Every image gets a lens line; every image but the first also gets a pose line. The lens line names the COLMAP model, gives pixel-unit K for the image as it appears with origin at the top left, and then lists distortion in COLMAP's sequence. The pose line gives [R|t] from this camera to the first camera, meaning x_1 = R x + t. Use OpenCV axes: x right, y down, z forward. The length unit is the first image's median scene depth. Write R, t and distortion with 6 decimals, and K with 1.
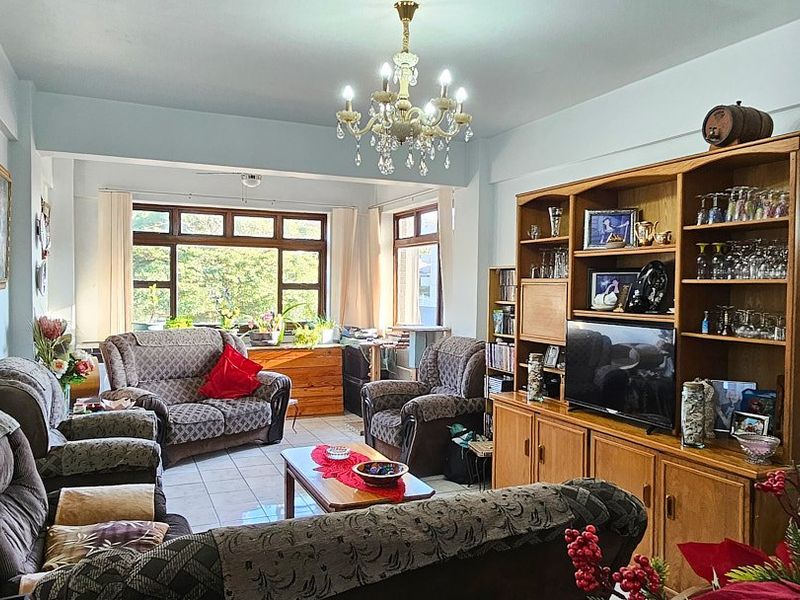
lens RADIAL K [[643.9, 0, 419.2], [0, 643.9, 297.0], [0, 0, 1]] dist [0.011328, 0.024133]
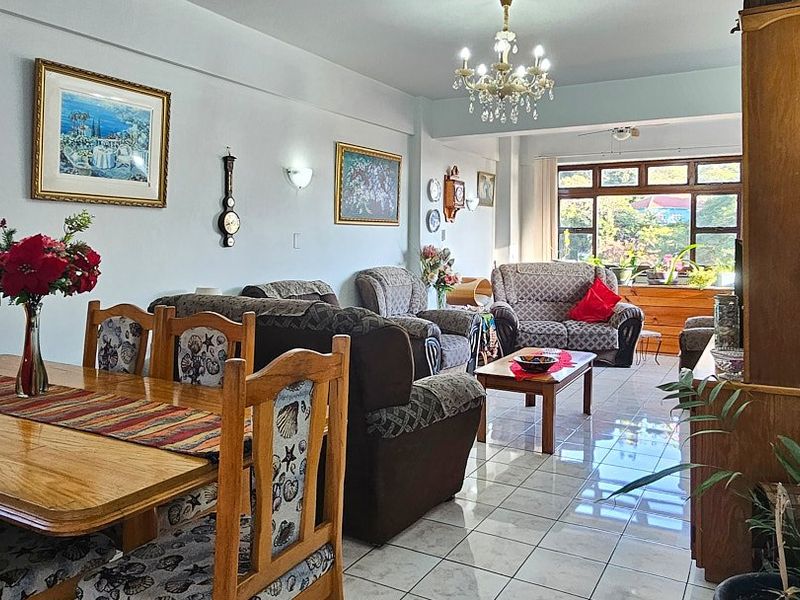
lens RADIAL K [[643.9, 0, 417.2], [0, 643.9, 230.9], [0, 0, 1]] dist [0.011328, 0.024133]
pose [[0.596245, -0.026150, -0.802376, 0.444470], [-0.012471, 0.999047, -0.041827, 0.041982], [0.802705, 0.034945, 0.595351, 0.041080]]
